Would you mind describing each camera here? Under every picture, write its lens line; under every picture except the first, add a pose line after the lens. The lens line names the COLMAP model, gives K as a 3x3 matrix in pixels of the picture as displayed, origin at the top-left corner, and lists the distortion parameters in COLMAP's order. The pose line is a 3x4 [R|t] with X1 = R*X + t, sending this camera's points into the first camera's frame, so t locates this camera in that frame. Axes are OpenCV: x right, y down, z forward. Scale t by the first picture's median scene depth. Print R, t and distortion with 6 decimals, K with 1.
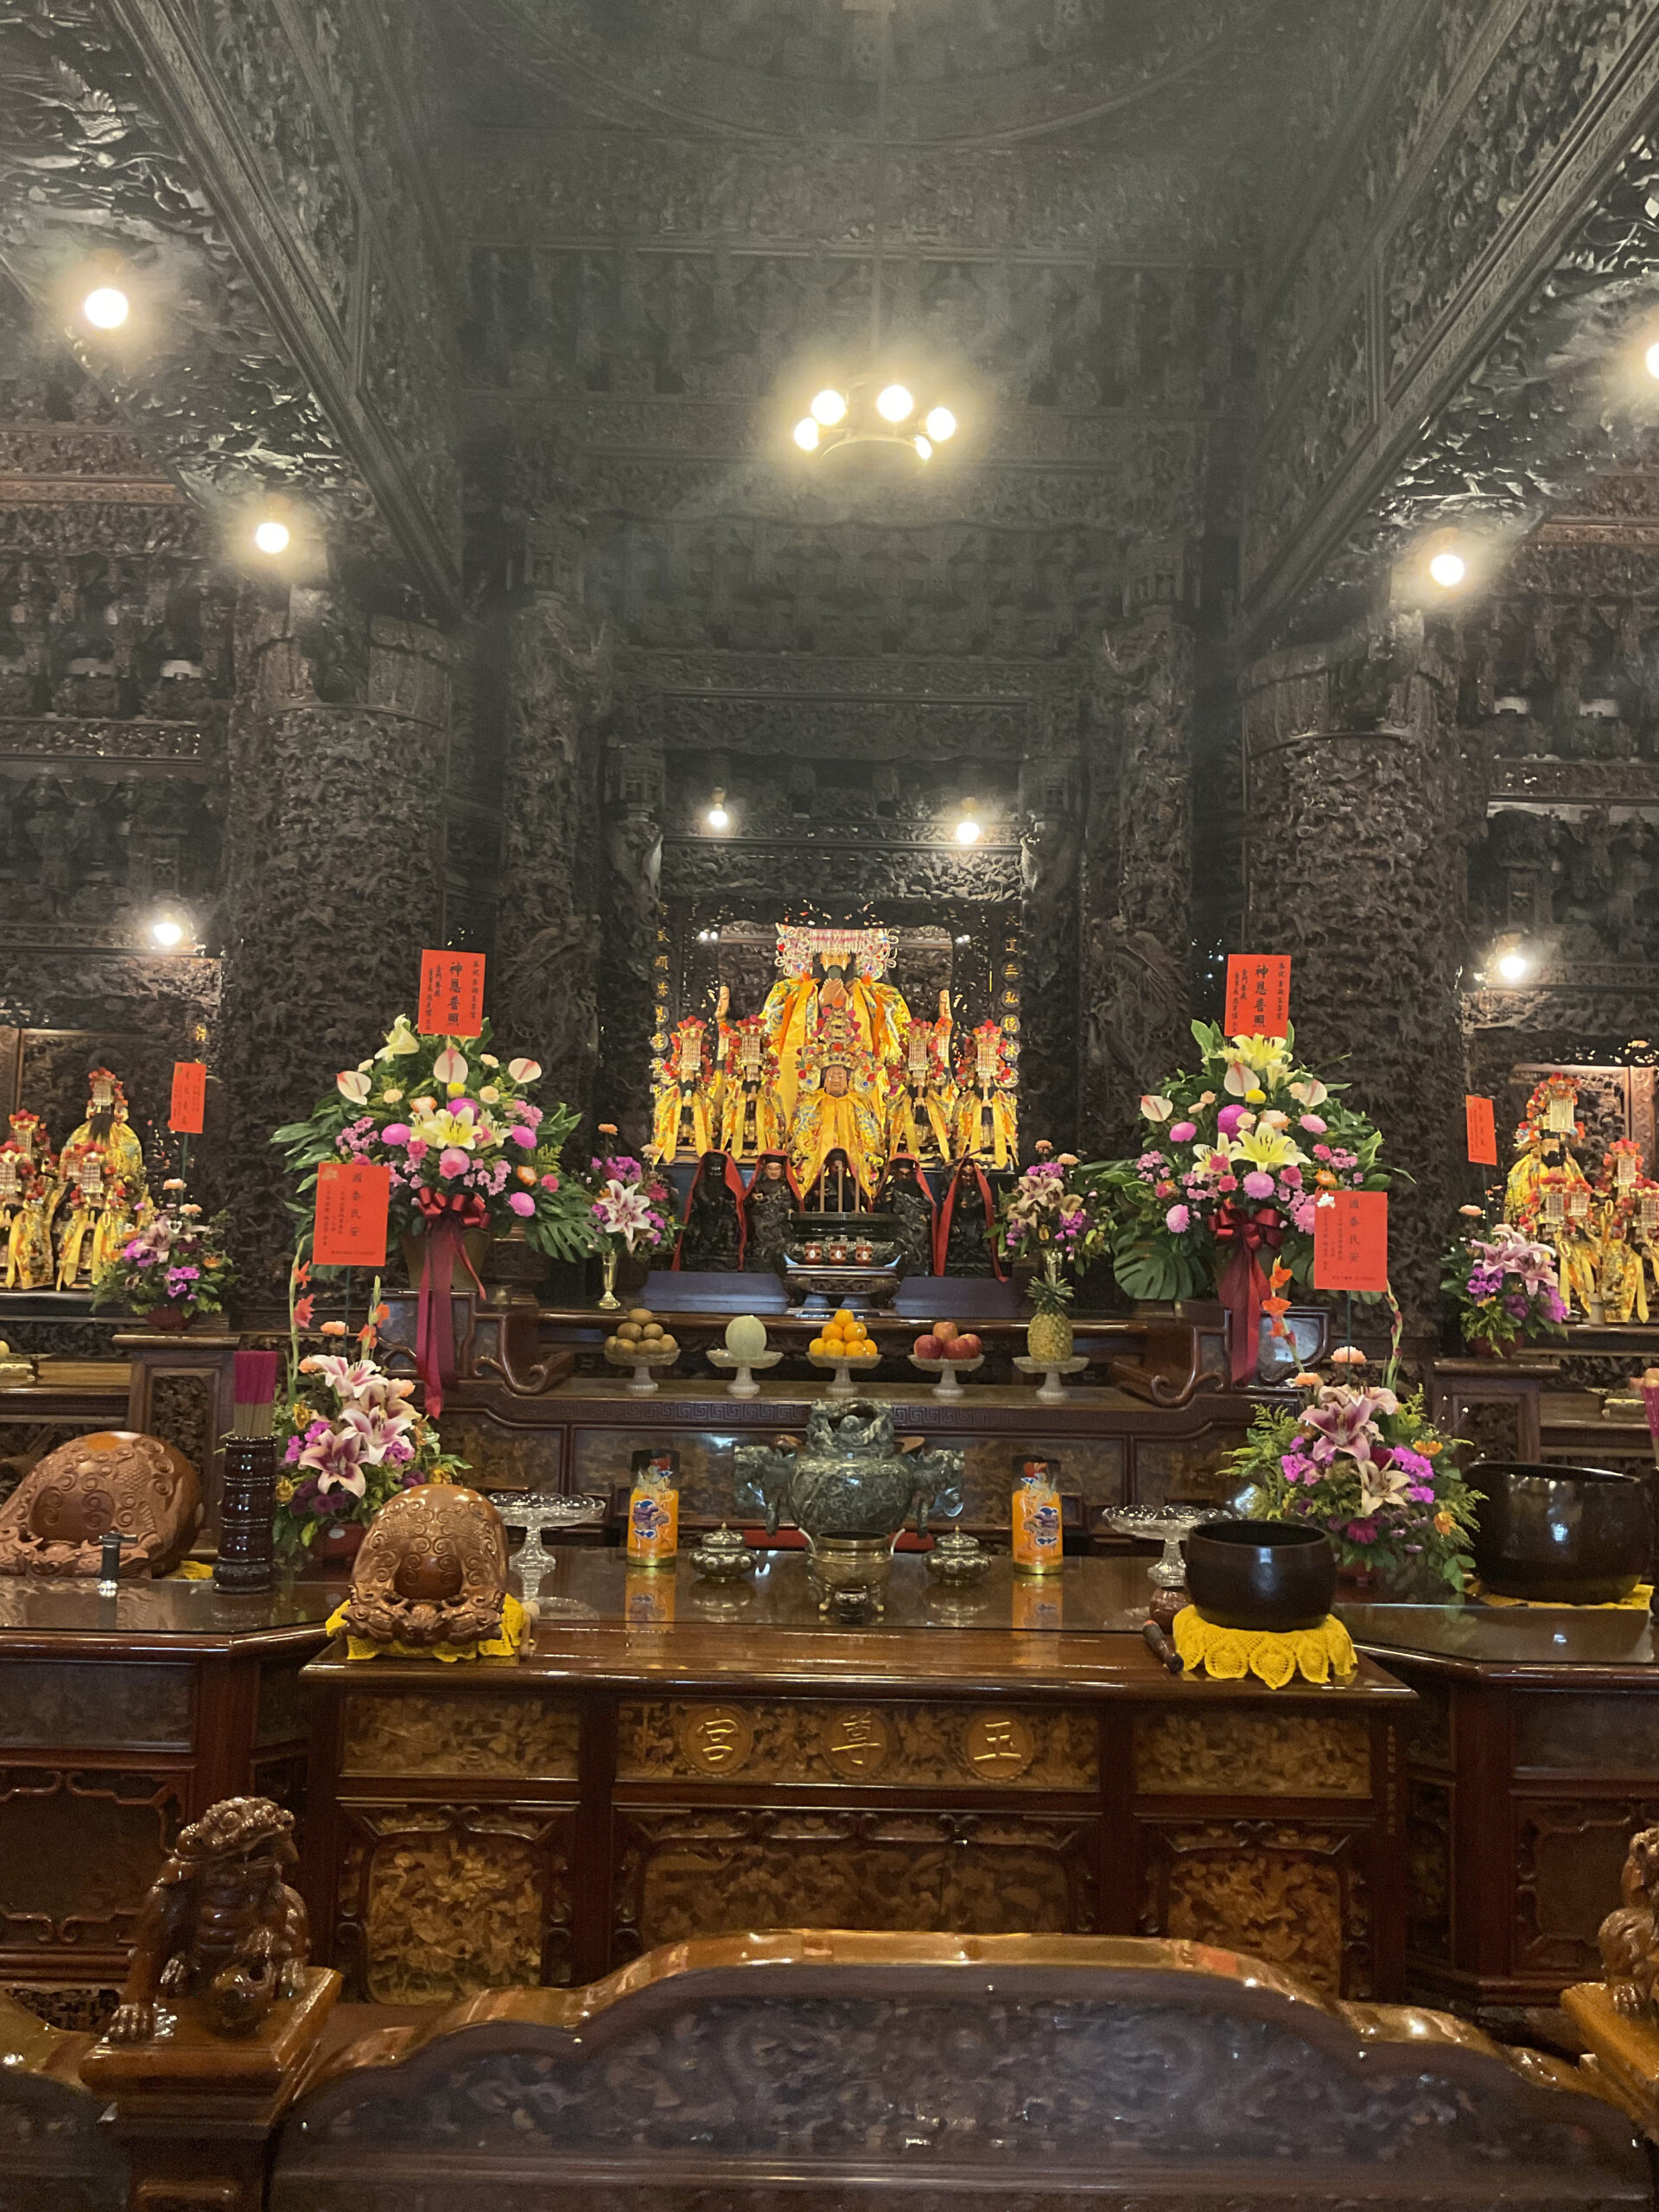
lens RADIAL K [[1836.3, 0, 827.6], [0, 1836.3, 1104.1], [0, 0, 1]] dist [0.061581, 0.000272]
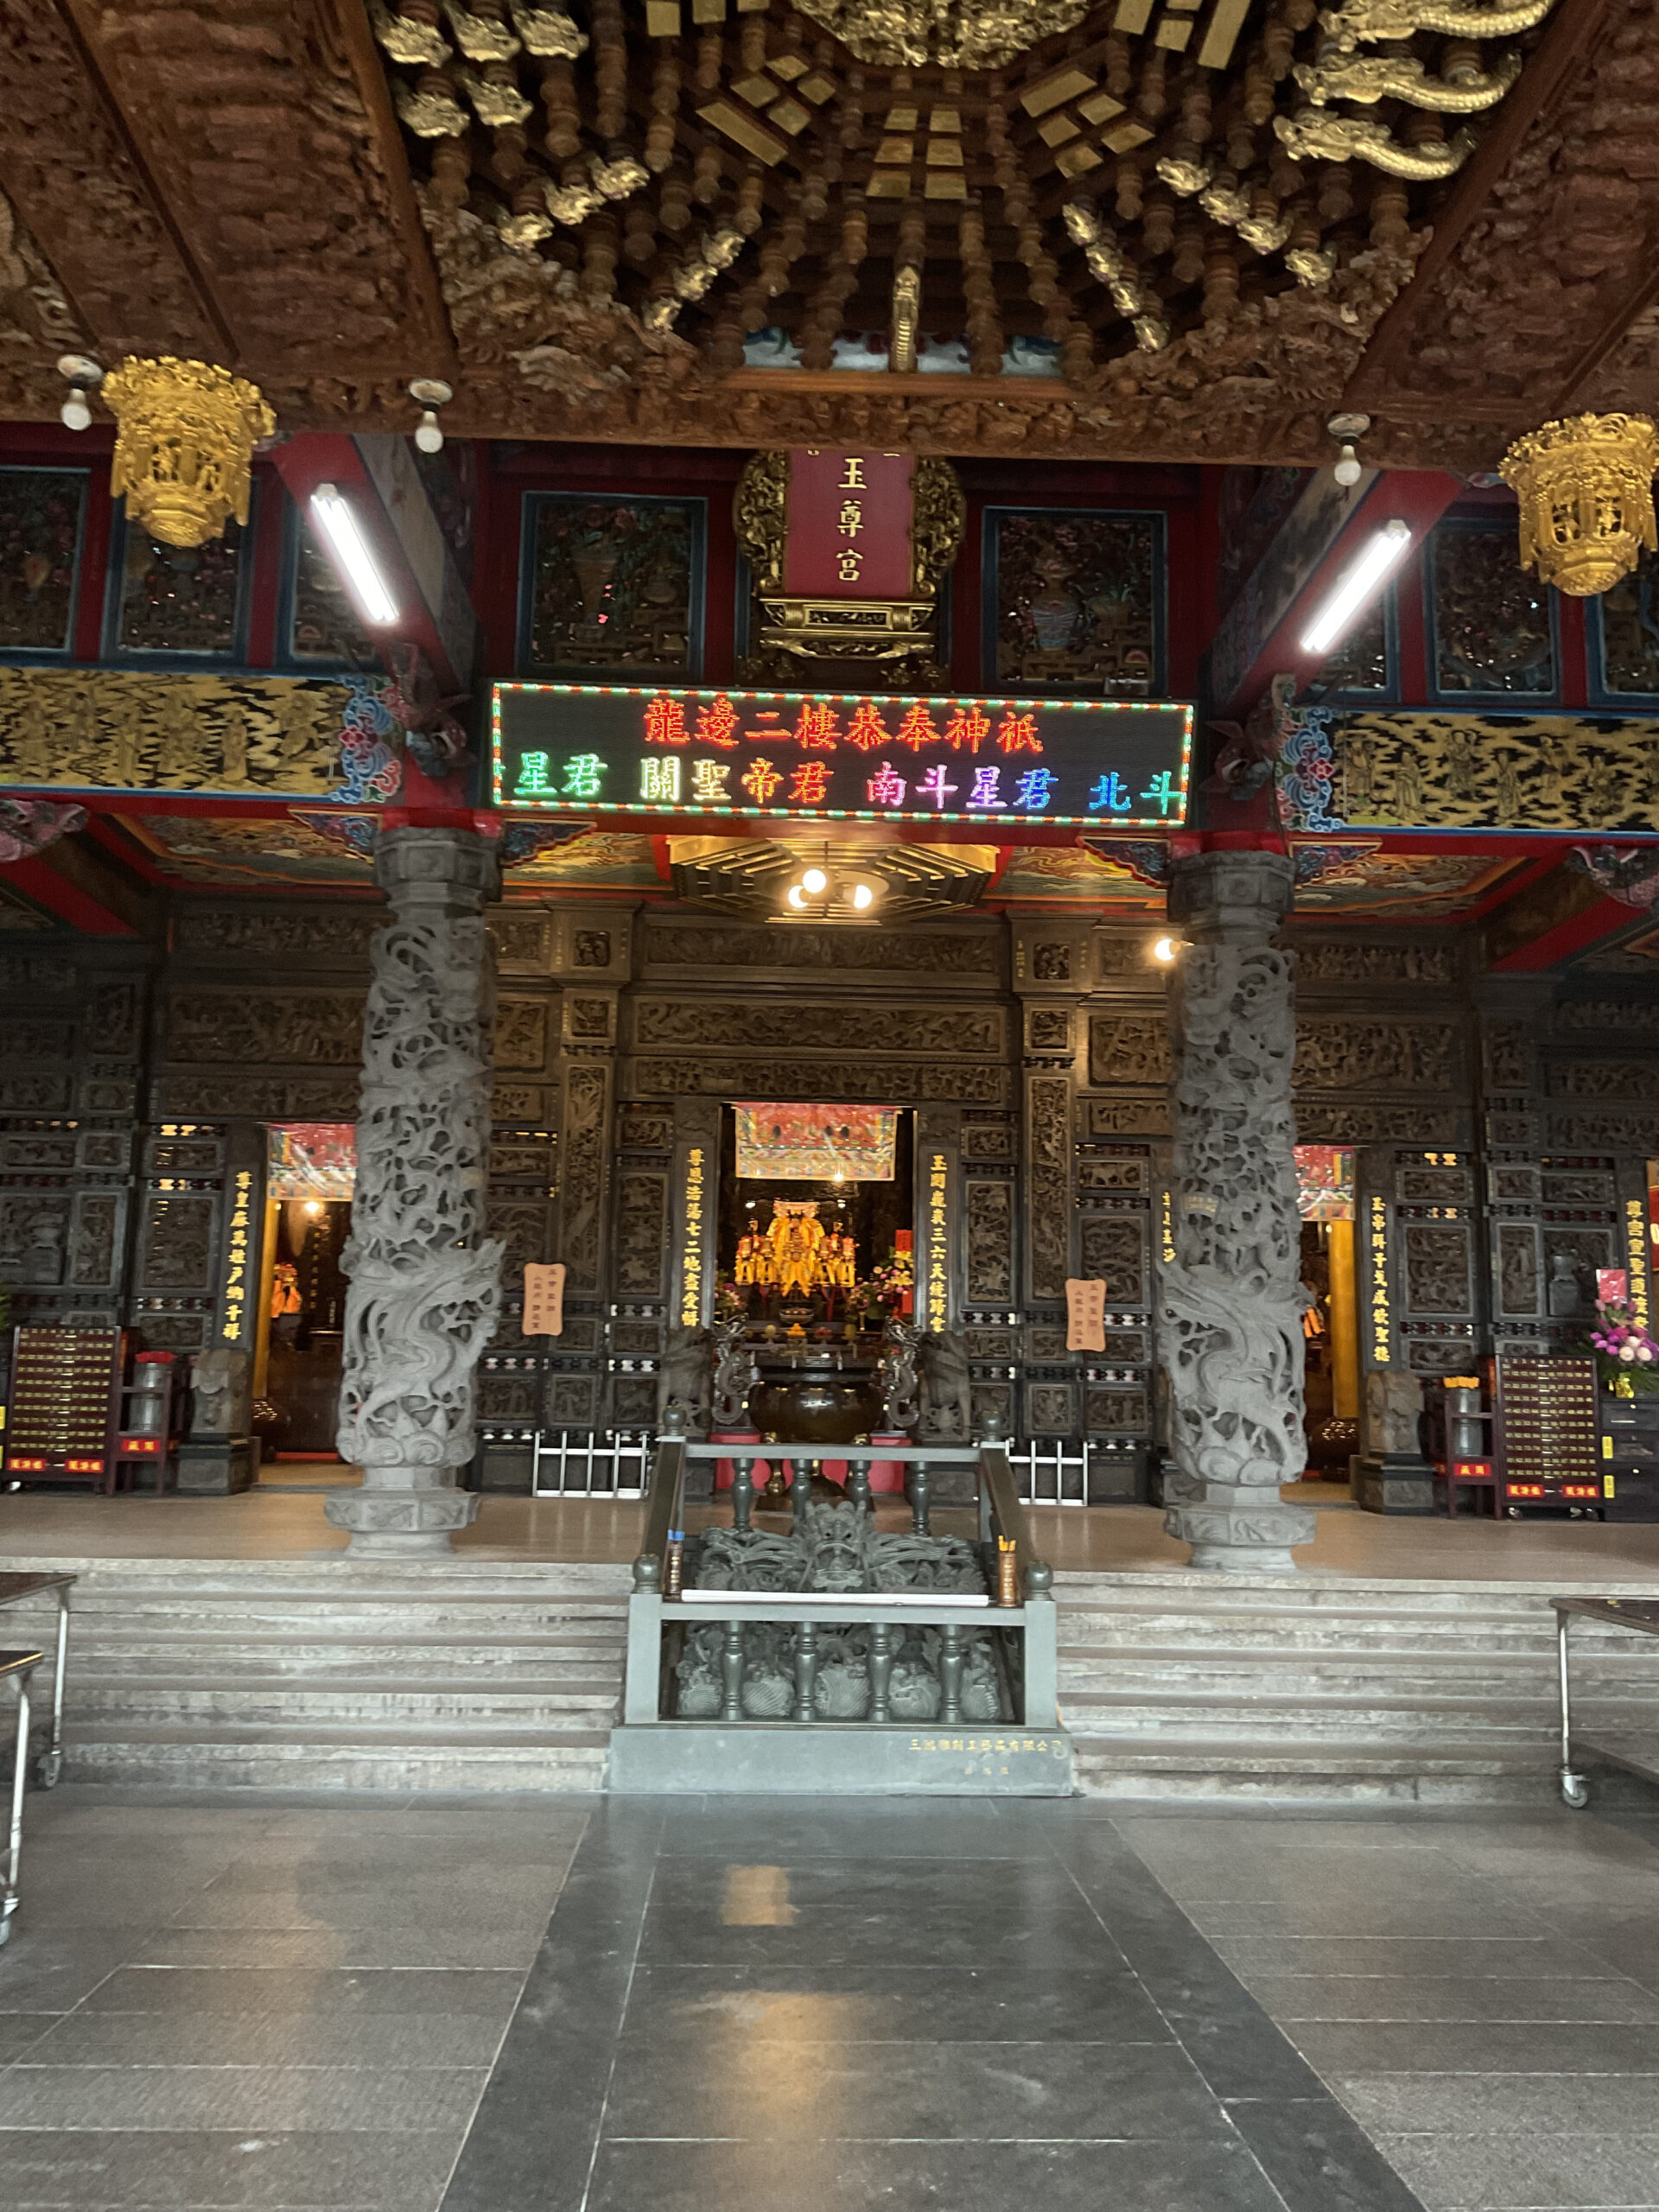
lens RADIAL K [[1836.3, 0, 830.2], [0, 1836.3, 1109.3], [0, 0, 1]] dist [0.061581, 0.000272]
pose [[0.999876, -0.000849, 0.015756, 0.013717], [0.001896, 0.997781, -0.066555, -0.054455], [-0.015665, 0.066577, 0.997658, -1.998023]]
